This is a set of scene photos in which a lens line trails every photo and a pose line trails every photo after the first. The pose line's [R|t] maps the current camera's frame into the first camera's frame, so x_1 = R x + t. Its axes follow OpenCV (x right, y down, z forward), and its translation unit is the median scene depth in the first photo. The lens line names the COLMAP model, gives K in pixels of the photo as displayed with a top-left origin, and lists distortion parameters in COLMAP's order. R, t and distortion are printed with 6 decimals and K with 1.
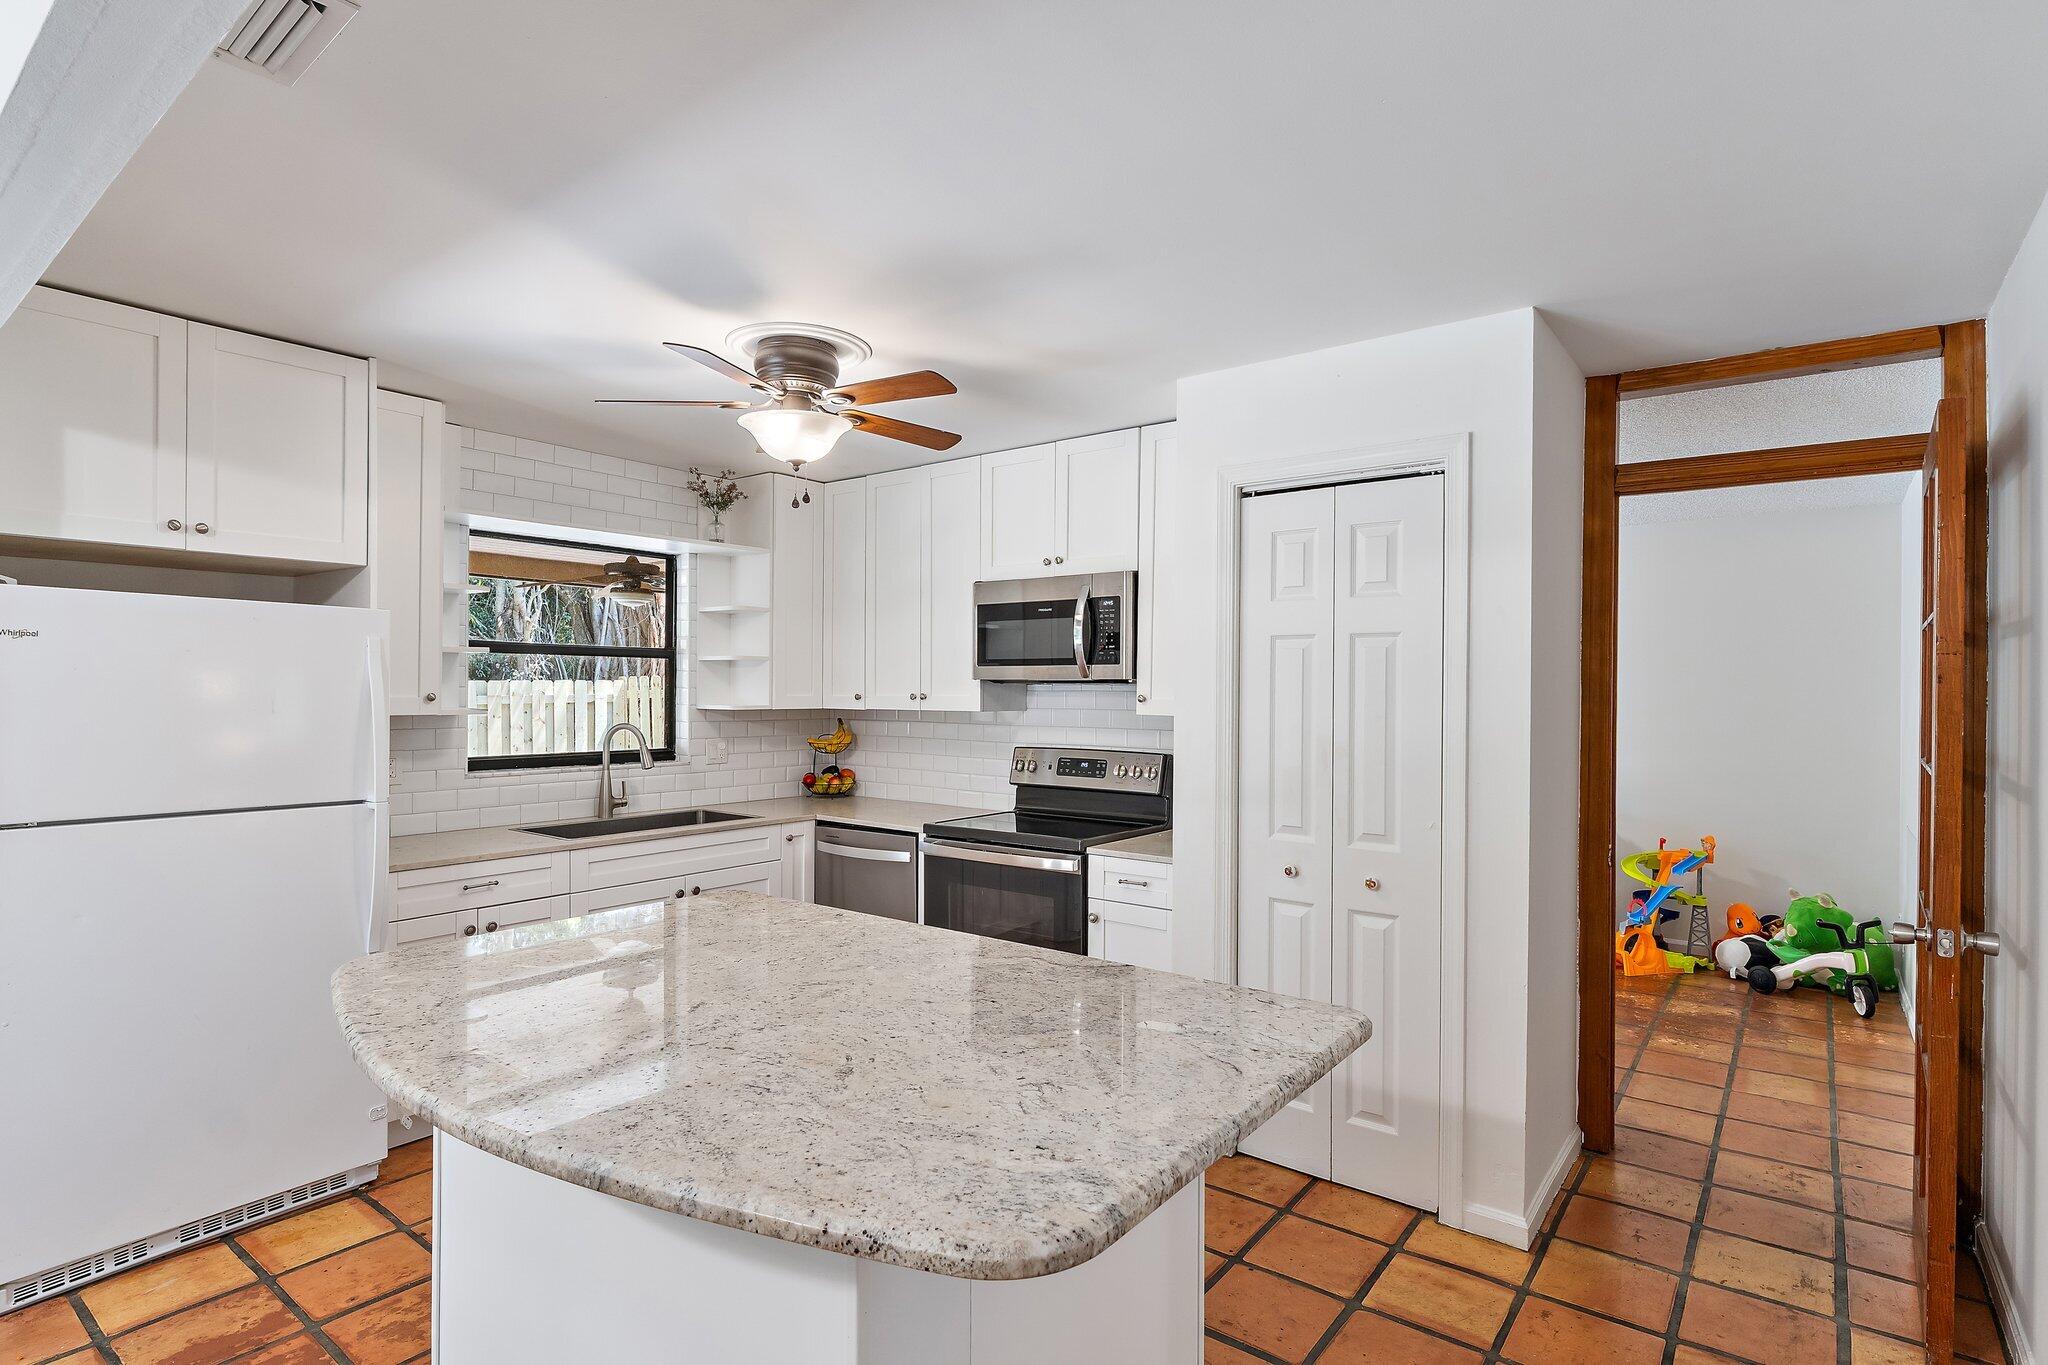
lens RADIAL K [[1019.8, 0, 1021.4], [0, 1019.8, 691.0], [0, 0, 1]] dist [0.010942, 0.000095]
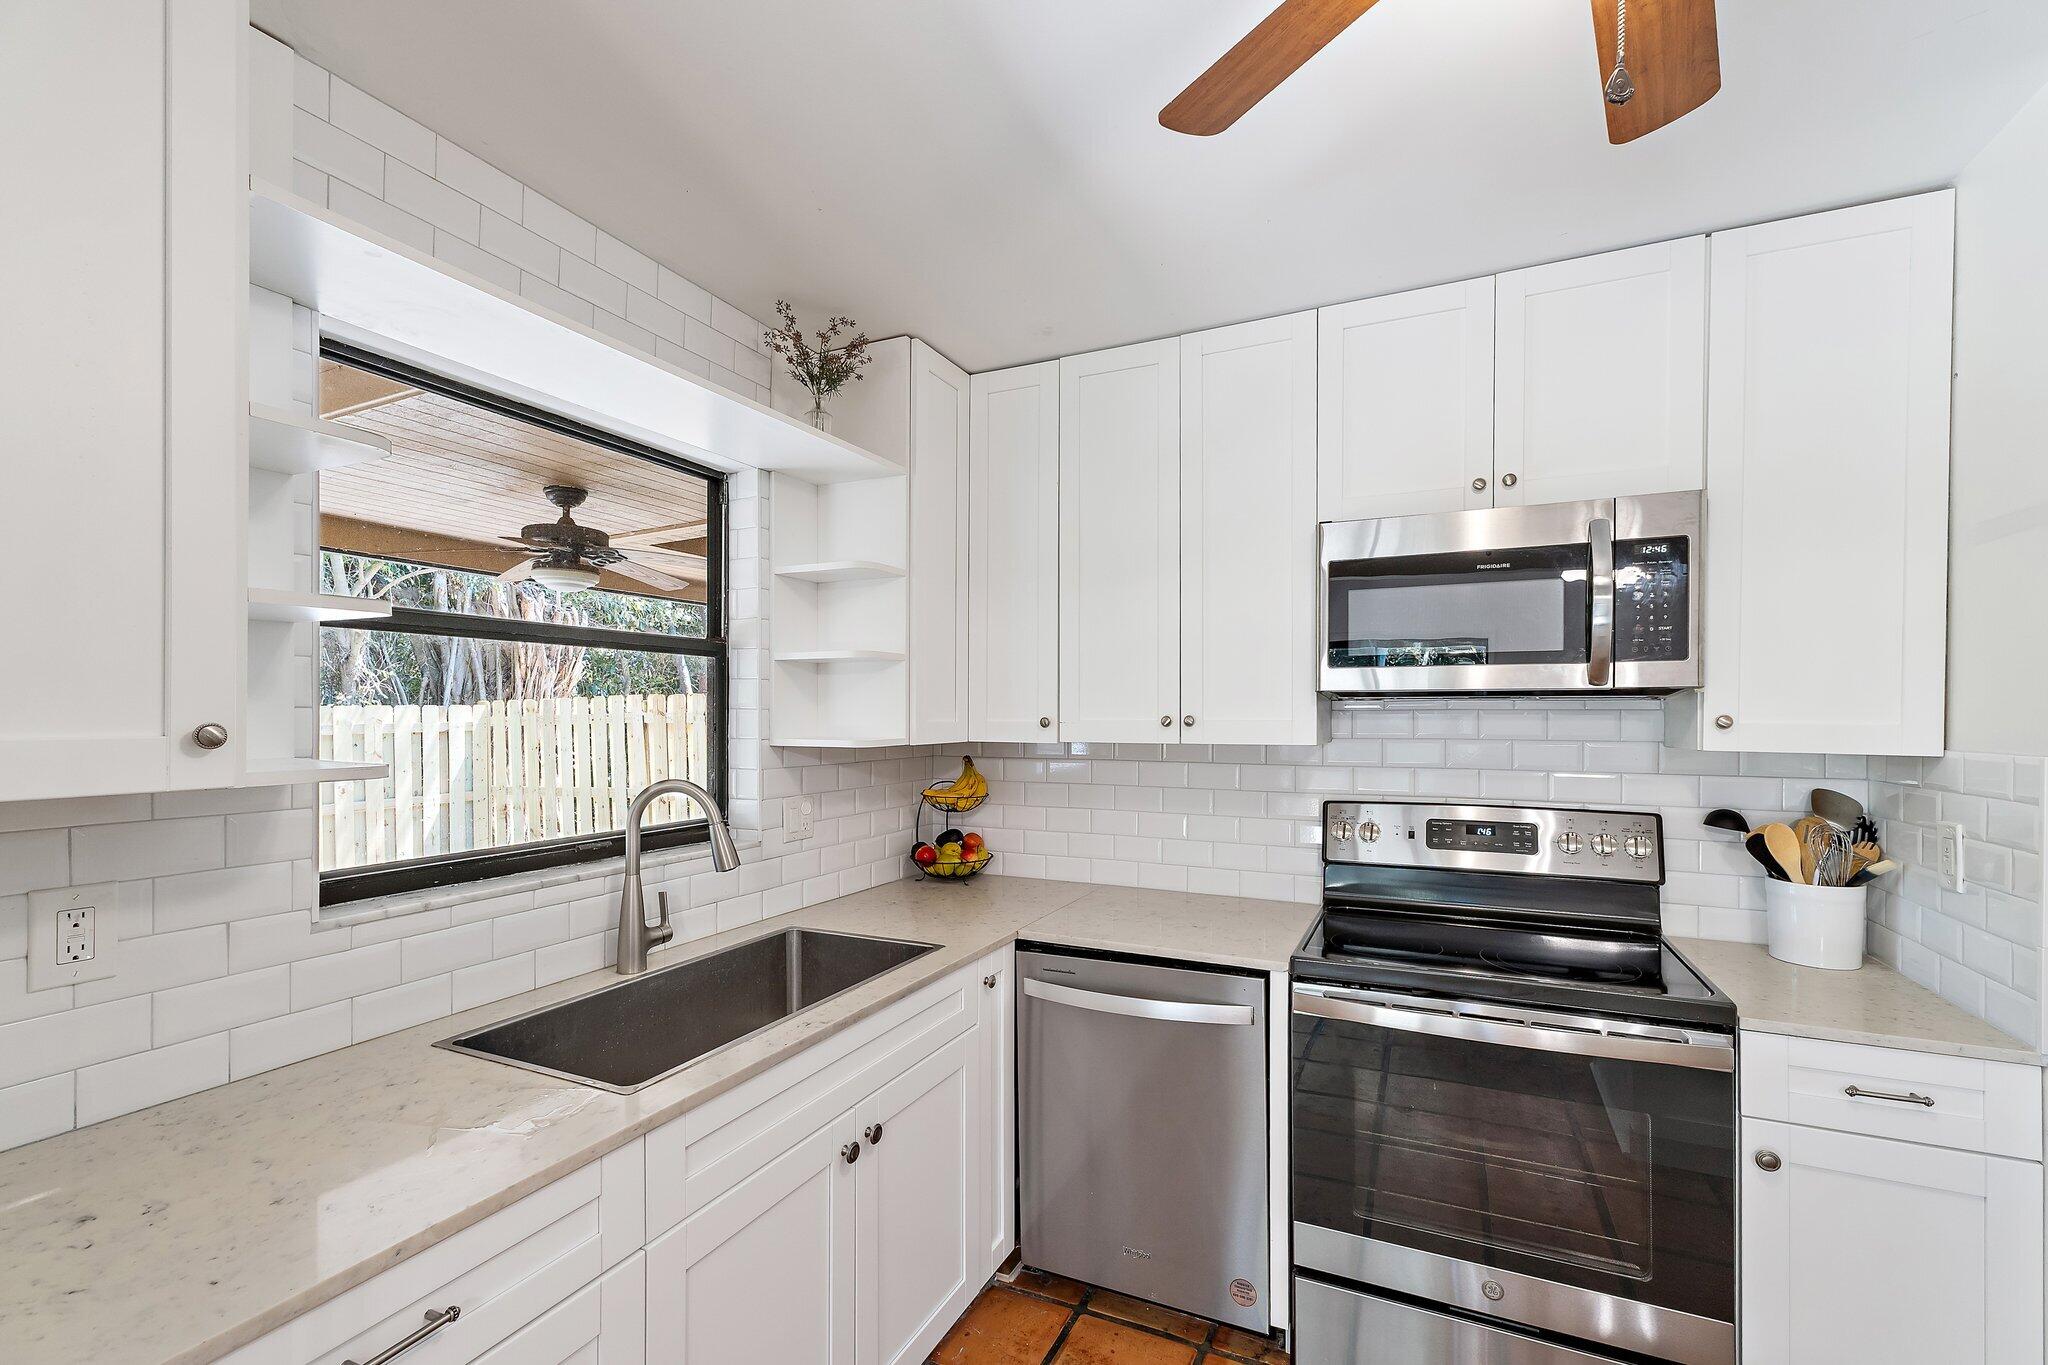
lens RADIAL K [[879.0, 0, 1032.7], [0, 879.0, 713.3], [0, 0, 1]] dist [0.006431, -0.000106]
pose [[0.975156, -0.004489, 0.221473, -0.303775], [0.005272, 0.999982, -0.002948, 0.001931], [-0.221456, 0.004042, 0.975162, 0.527743]]
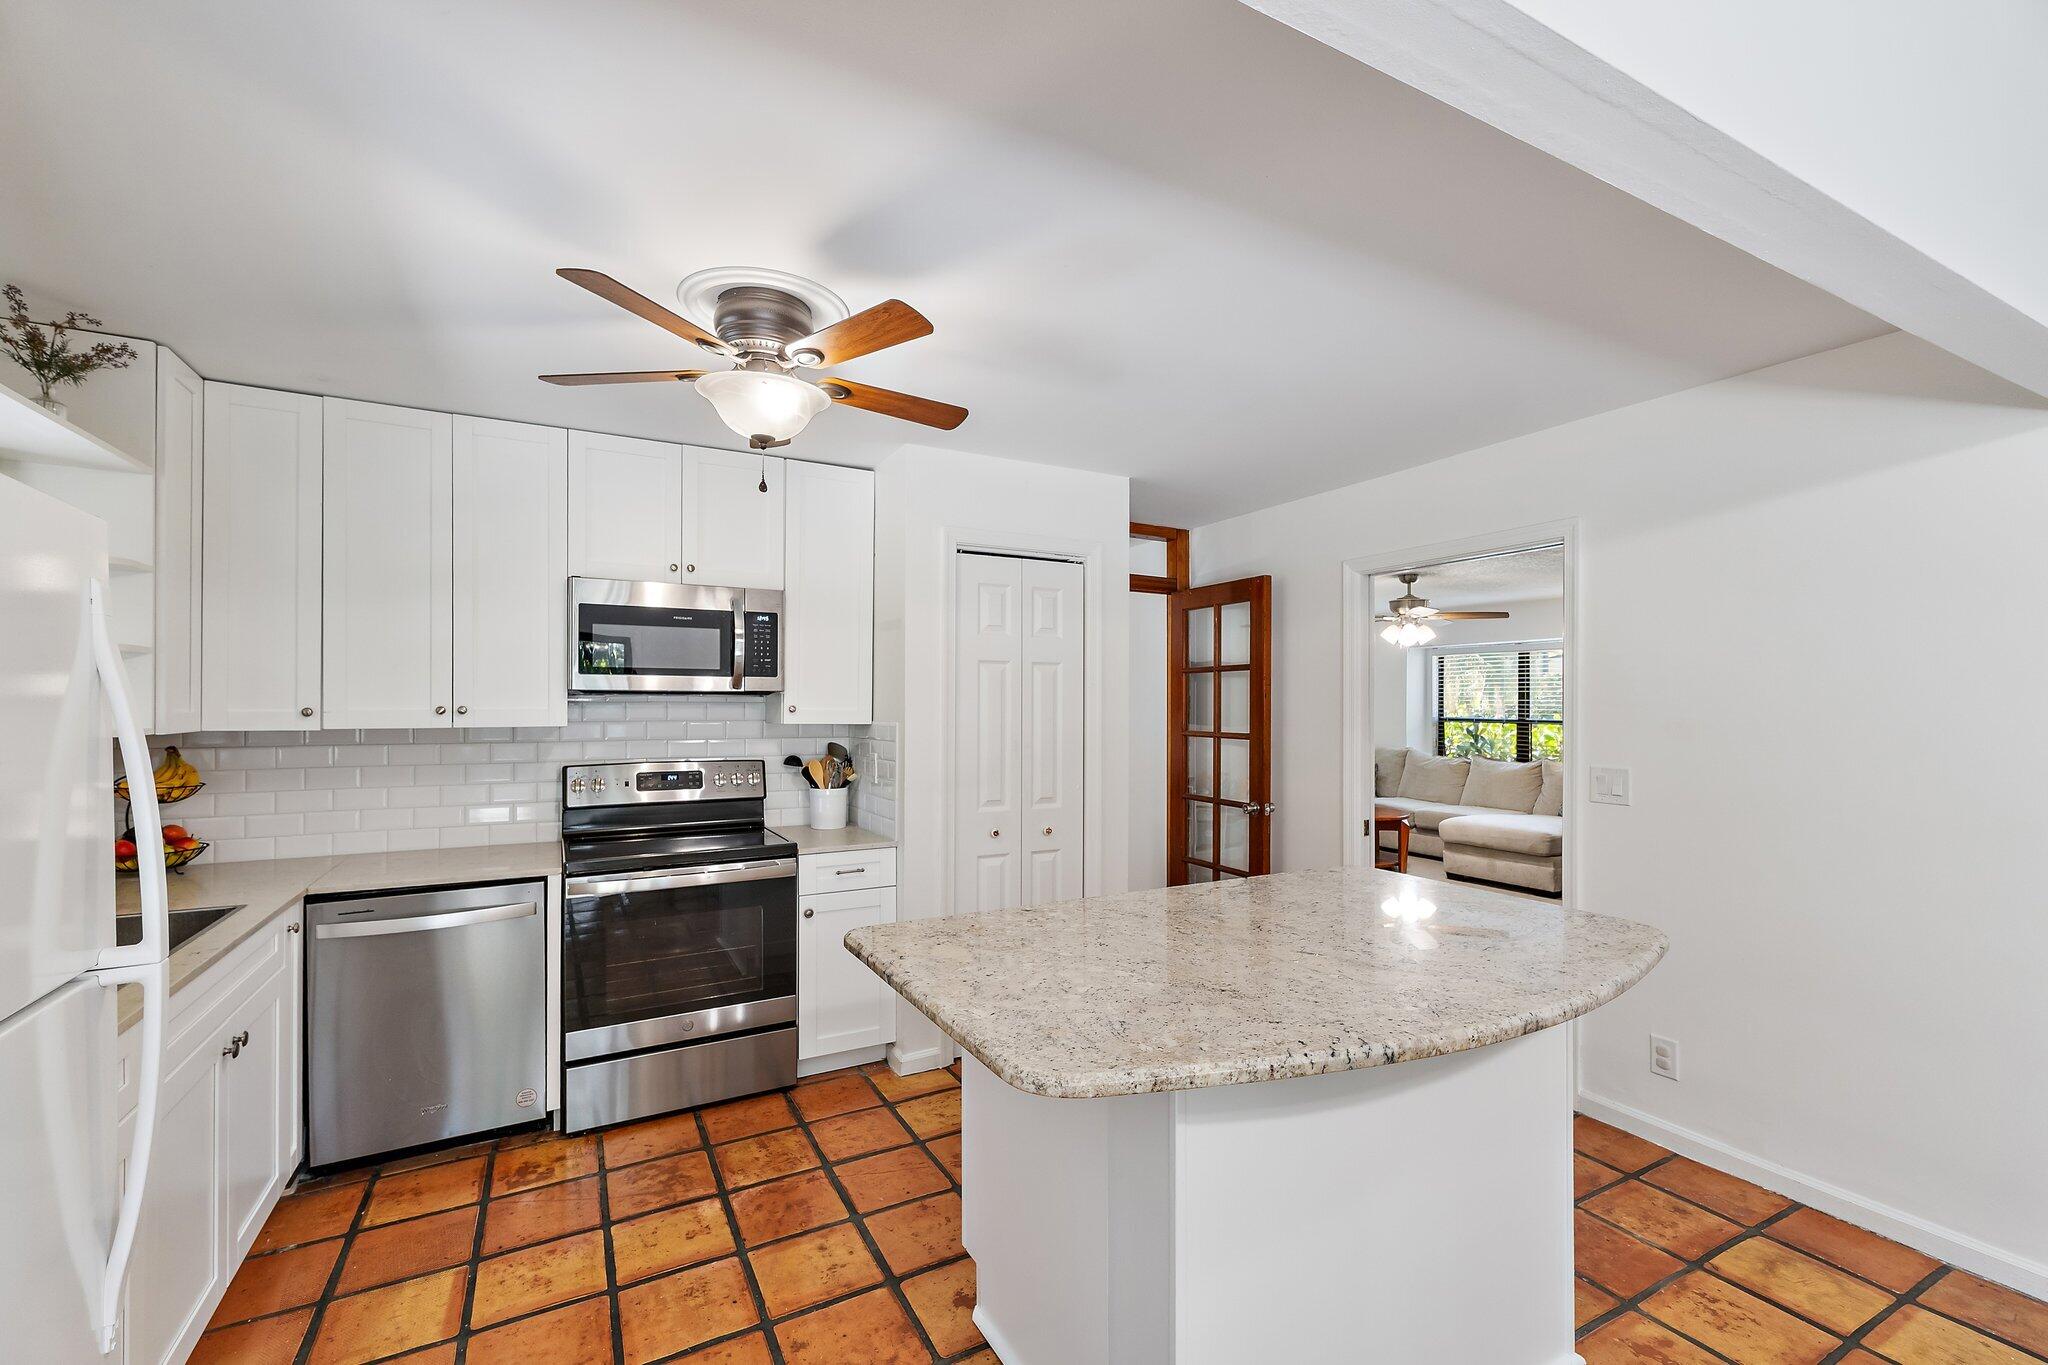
lens RADIAL K [[875.0, 0, 1028.2], [0, 875.0, 709.6], [0, 0, 1]] dist [0.007311, -0.000248]
pose [[0.405115, -0.010527, 0.914205, -0.544429], [0.003425, 0.999944, 0.009997, -0.000245], [-0.914259, -0.000919, 0.405129, 0.334942]]
